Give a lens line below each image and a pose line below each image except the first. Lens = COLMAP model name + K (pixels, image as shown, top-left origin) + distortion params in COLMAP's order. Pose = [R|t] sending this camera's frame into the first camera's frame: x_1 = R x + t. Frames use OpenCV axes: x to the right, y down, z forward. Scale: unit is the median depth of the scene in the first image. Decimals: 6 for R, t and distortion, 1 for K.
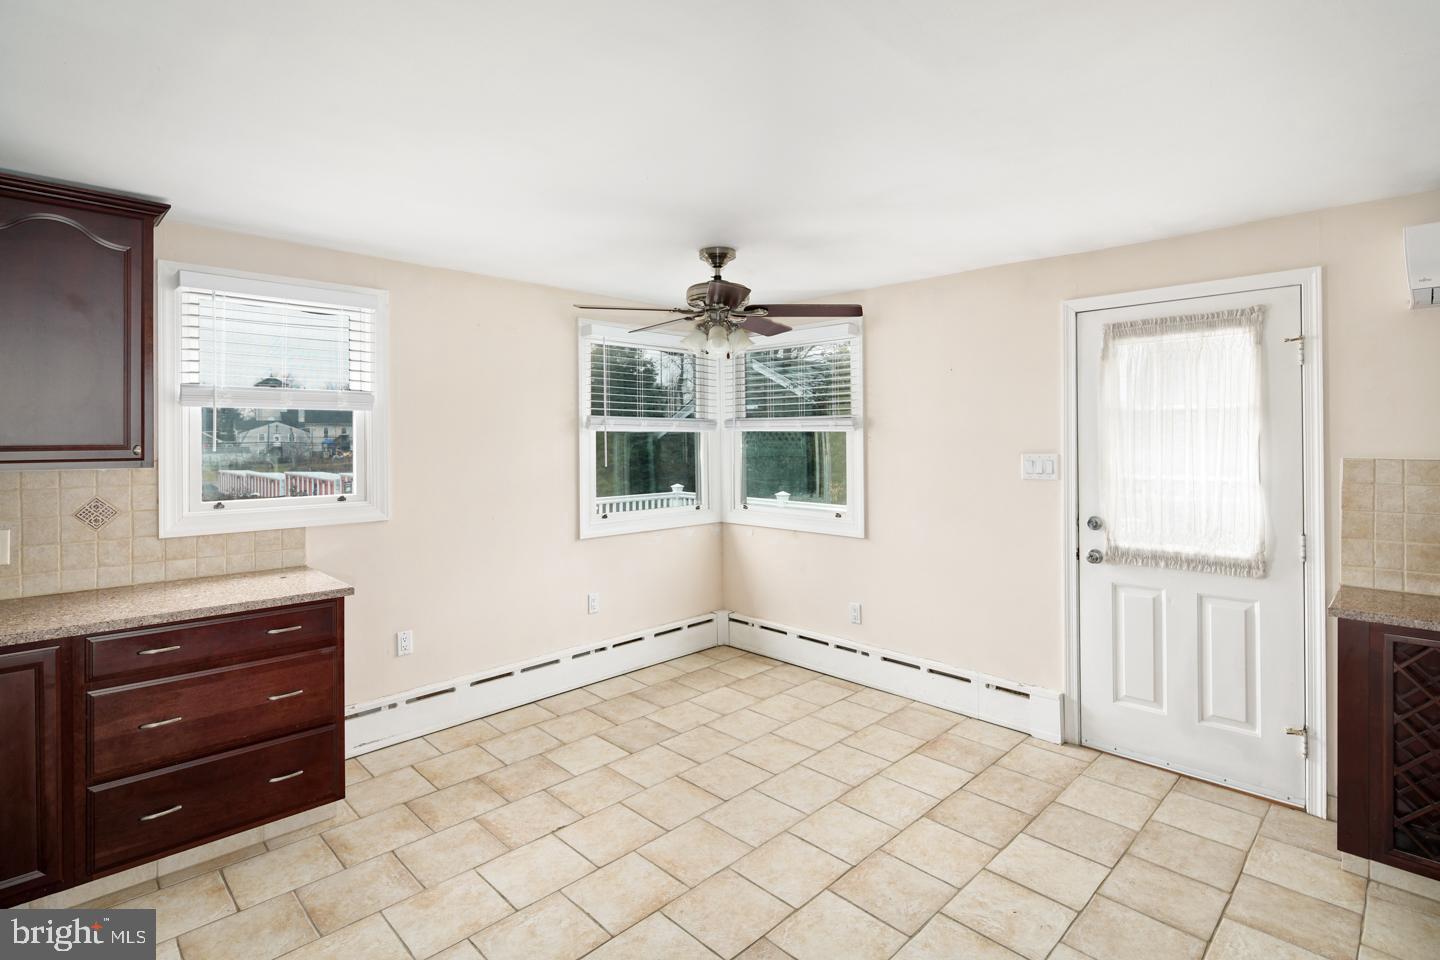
lens RADIAL K [[710.6, 0, 715.9], [0, 710.6, 436.6], [0, 0, 1]] dist [0.002027, 0.000047]
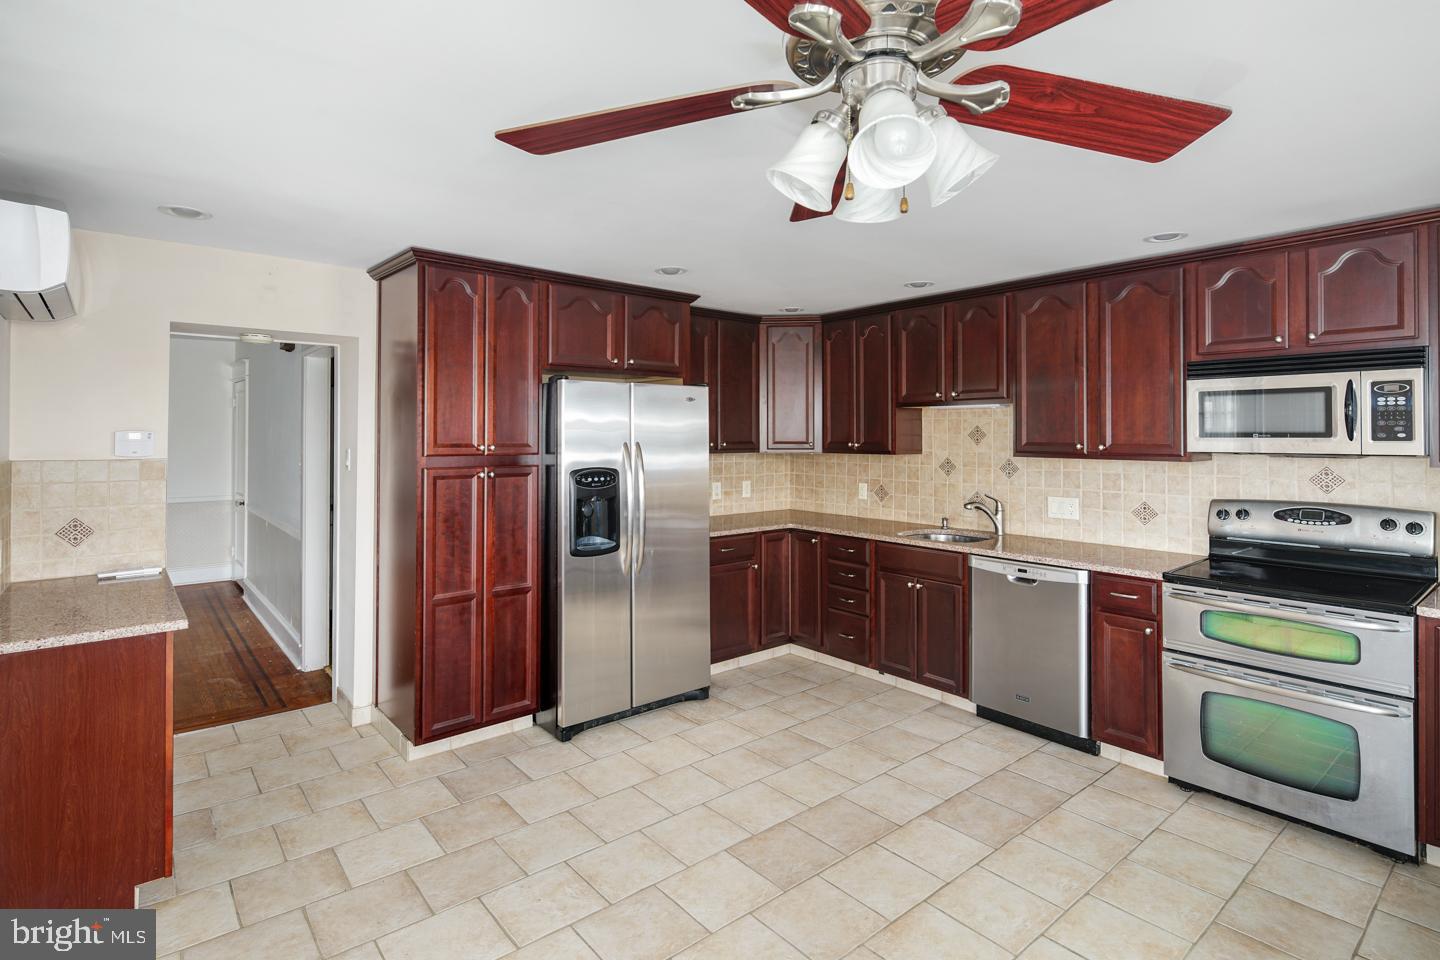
lens RADIAL K [[718.1, 0, 712.8], [0, 718.1, 426.9], [0, 0, 1]] dist [0.000984, -0.000314]
pose [[-0.997374, 0.003640, 0.072329, 0.065360], [0.002905, 0.999943, -0.010267, -0.006005], [-0.072362, -0.010030, -0.997328, 1.471809]]
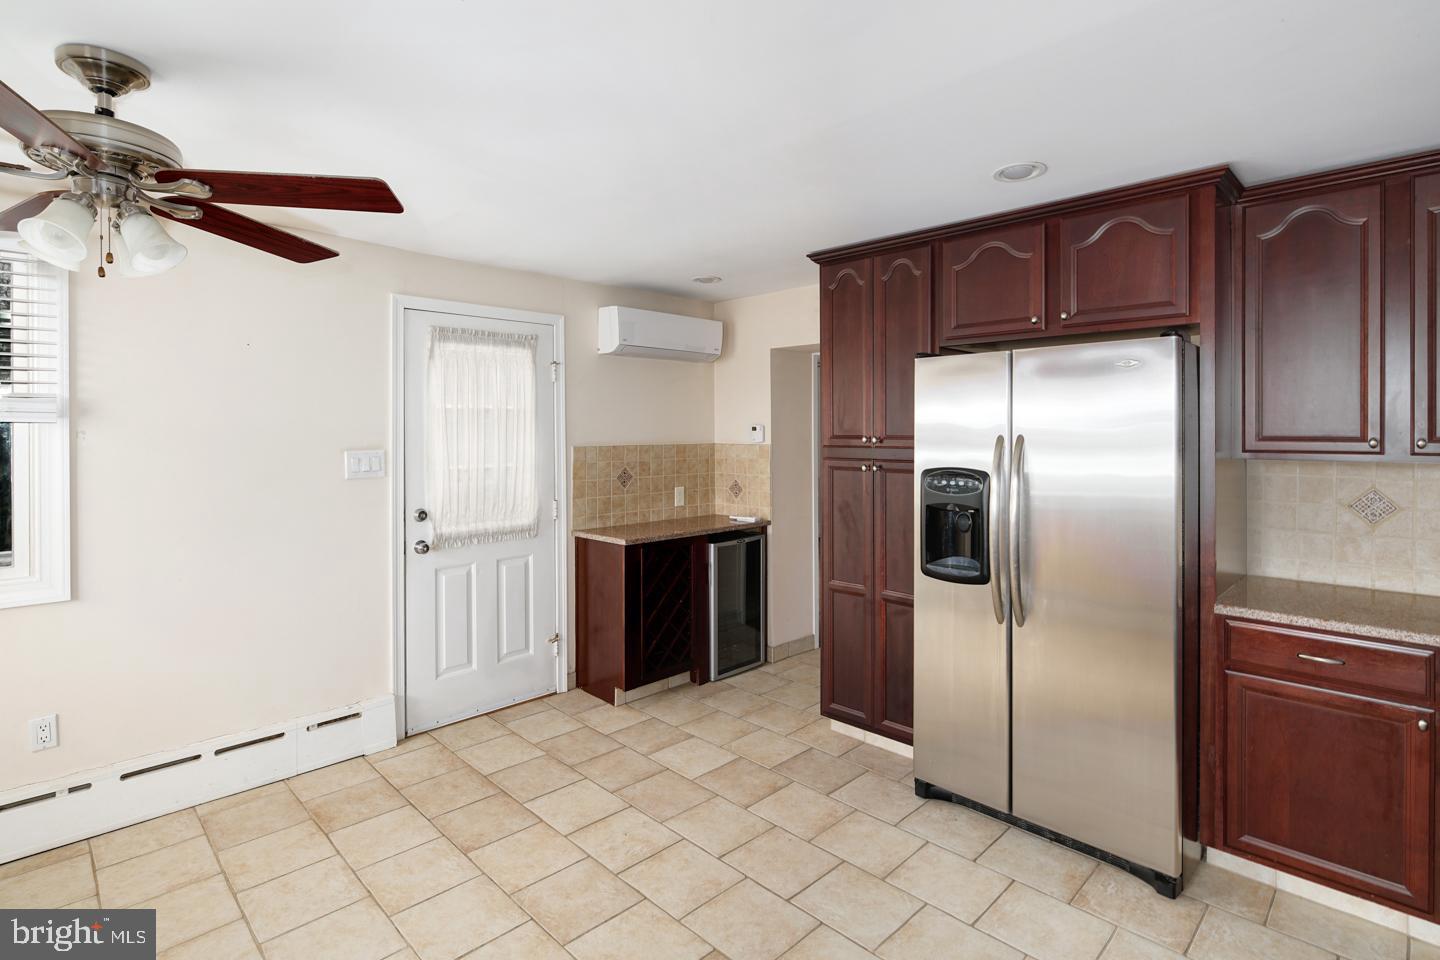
lens RADIAL K [[710.6, 0, 715.9], [0, 710.6, 436.6], [0, 0, 1]] dist [0.002027, 0.000047]
pose [[-0.010732, -0.002535, 0.999939, -0.547087], [0.002217, 0.999994, 0.002558, 0.005759], [-0.999940, 0.002244, -0.010727, 0.624375]]
